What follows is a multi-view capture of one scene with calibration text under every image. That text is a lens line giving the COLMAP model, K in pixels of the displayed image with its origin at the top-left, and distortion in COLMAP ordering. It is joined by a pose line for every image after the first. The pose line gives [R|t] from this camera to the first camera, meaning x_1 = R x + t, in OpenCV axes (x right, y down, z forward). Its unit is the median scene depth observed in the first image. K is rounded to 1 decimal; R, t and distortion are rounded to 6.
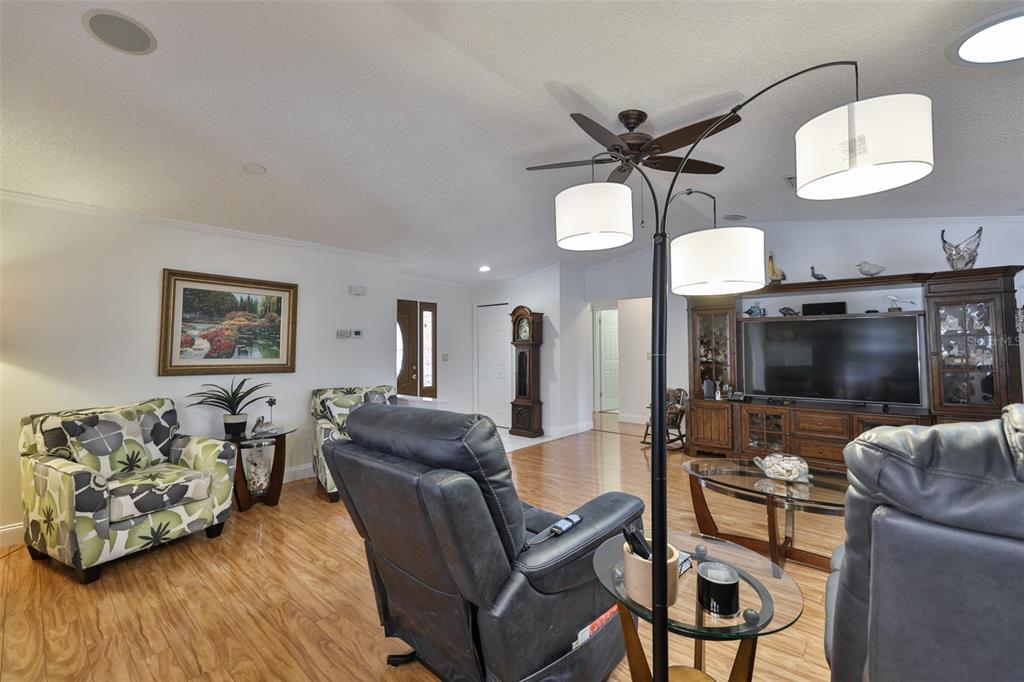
lens RADIAL K [[441.6, 0, 507.3], [0, 441.6, 329.2], [0, 0, 1]] dist [-0.009448, 0.001639]
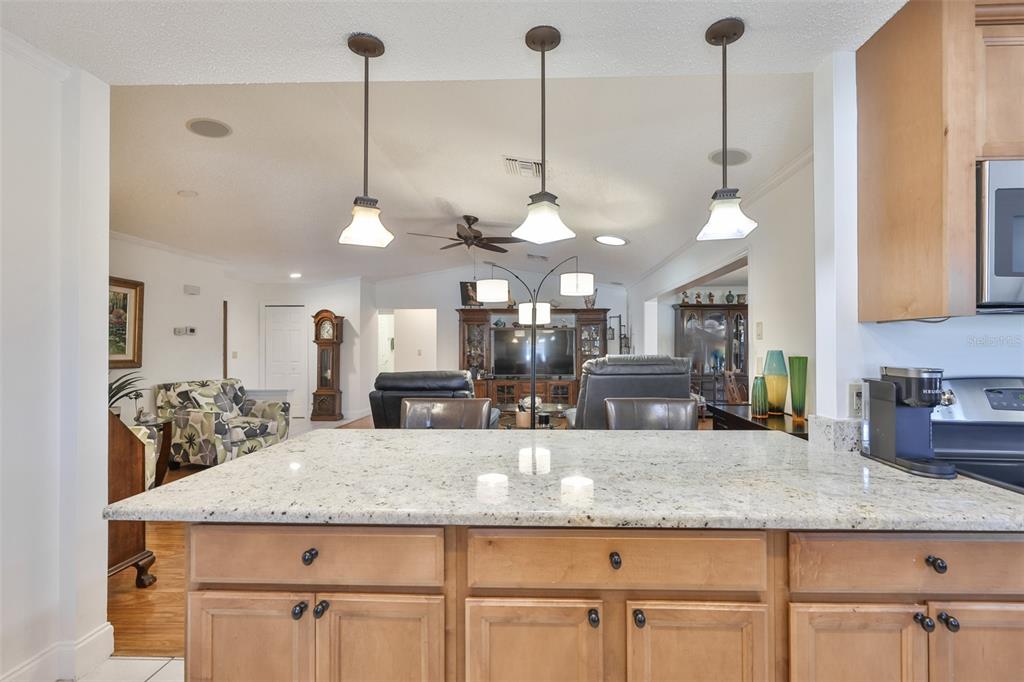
lens RADIAL K [[441.6, 0, 537.4], [0, 441.6, 339.0], [0, 0, 1]] dist [-0.009448, 0.001639]
pose [[0.759929, 0.014680, 0.649840, -0.423678], [-0.029173, 0.999508, 0.011536, -0.007852], [-0.649351, -0.027724, 0.759984, -0.359634]]
